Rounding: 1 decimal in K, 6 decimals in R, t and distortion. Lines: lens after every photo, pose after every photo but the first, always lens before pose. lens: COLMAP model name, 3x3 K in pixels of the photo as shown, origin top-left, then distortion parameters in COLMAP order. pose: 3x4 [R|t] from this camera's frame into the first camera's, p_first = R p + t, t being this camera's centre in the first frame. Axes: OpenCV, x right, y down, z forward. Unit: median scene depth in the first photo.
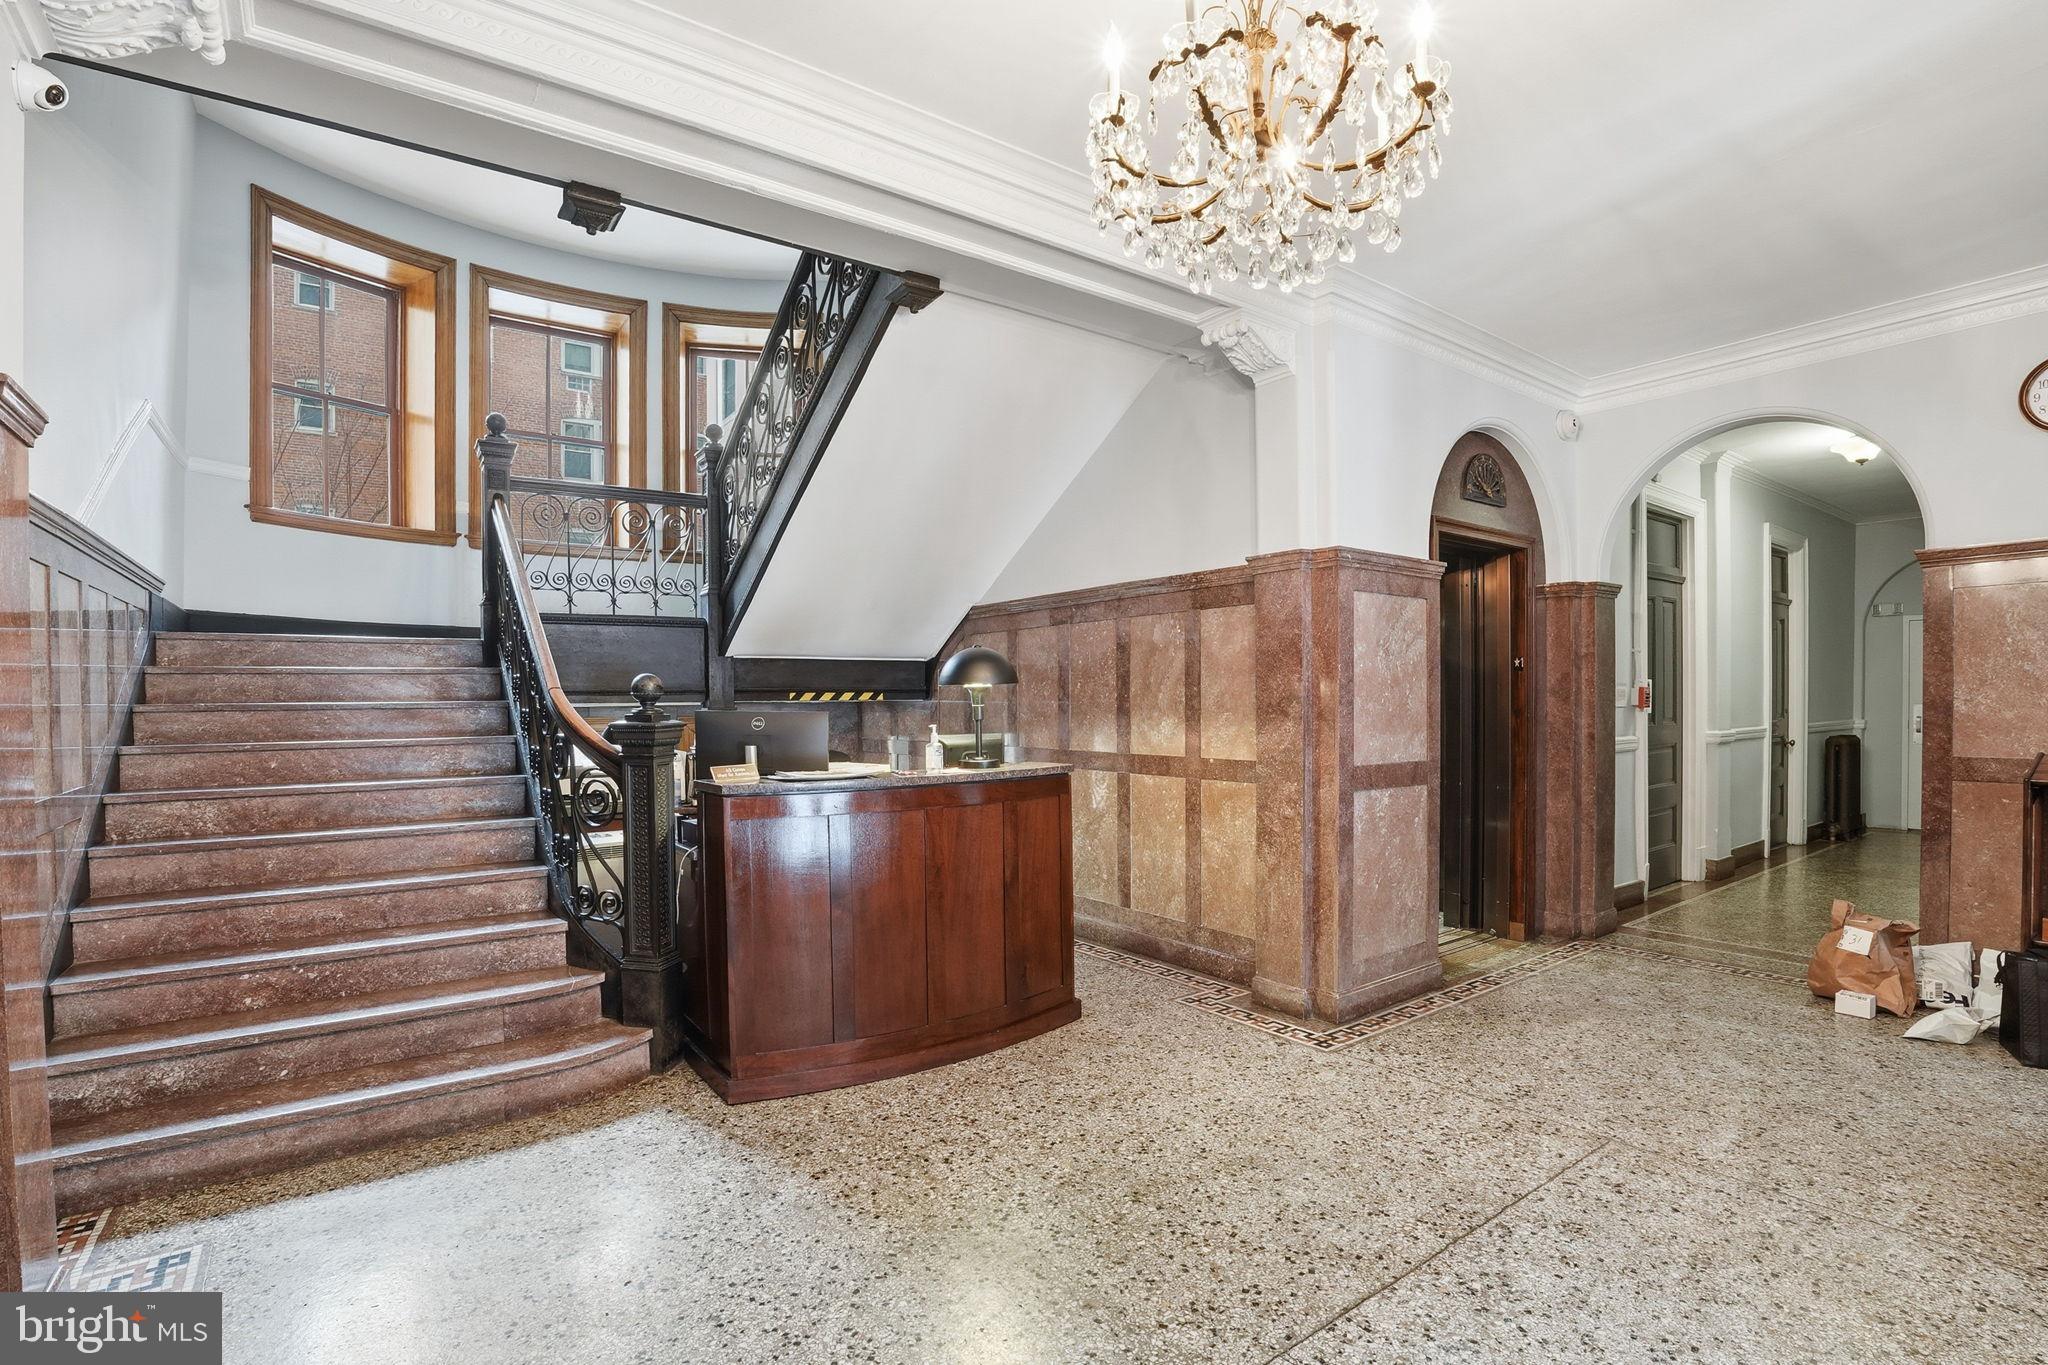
lens RADIAL K [[874.8, 0, 1027.7], [0, 874.8, 731.8], [0, 0, 1]] dist [-0.061044, 0.011718]
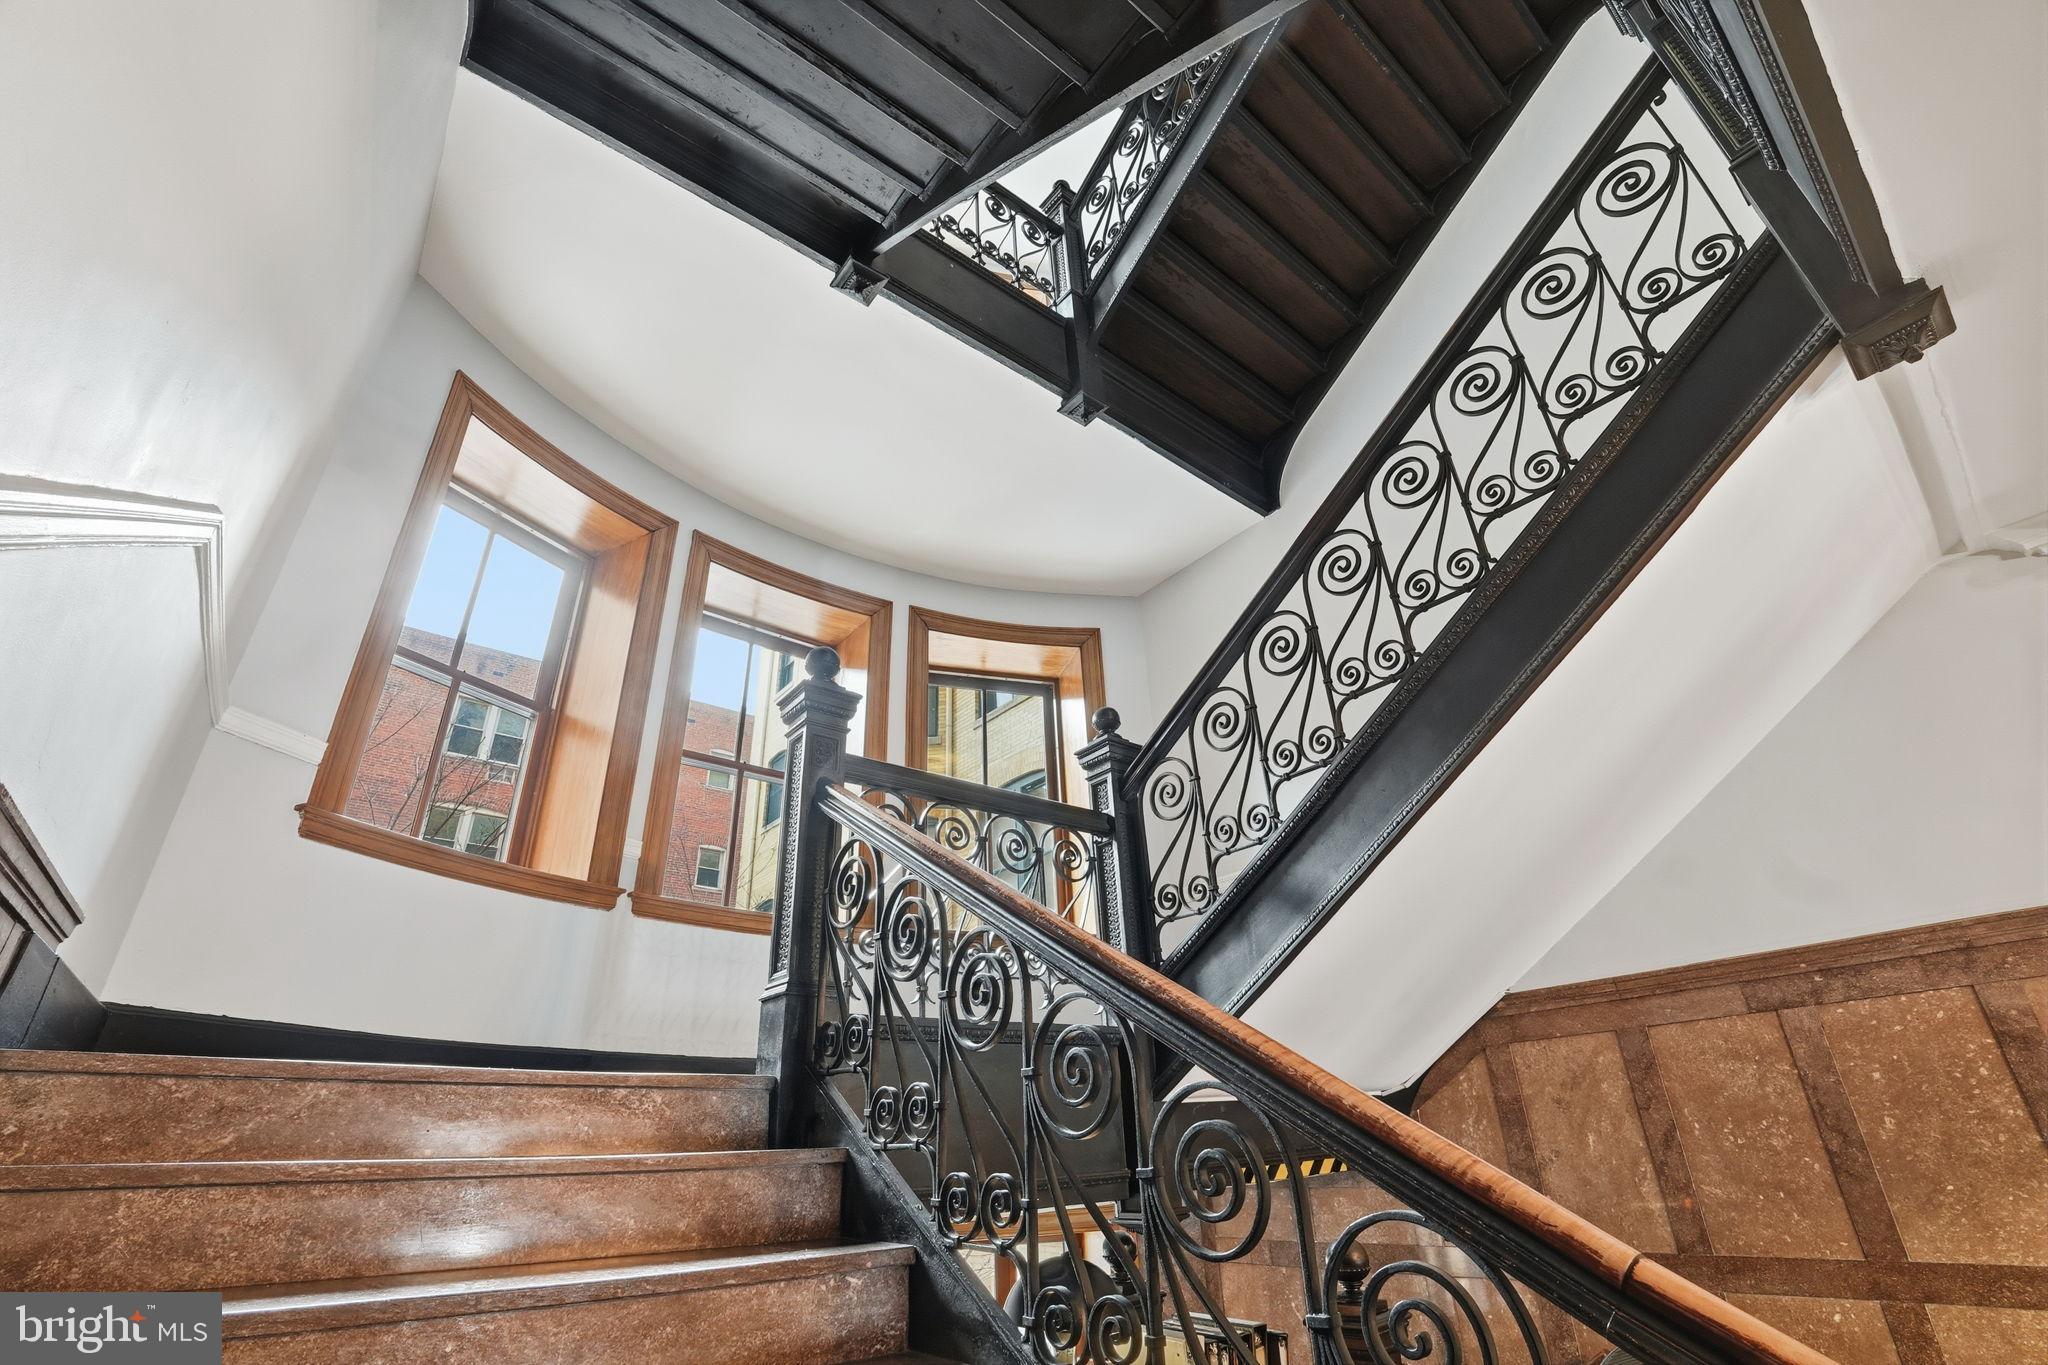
lens RADIAL K [[874.8, 0, 1027.7], [0, 874.8, 731.8], [0, 0, 1]] dist [-0.061044, 0.011718]
pose [[0.998983, -0.014865, 0.042563, -0.619542], [0.032731, 0.888372, -0.457957, -0.068063], [-0.031004, 0.458884, 0.887955, 0.609616]]
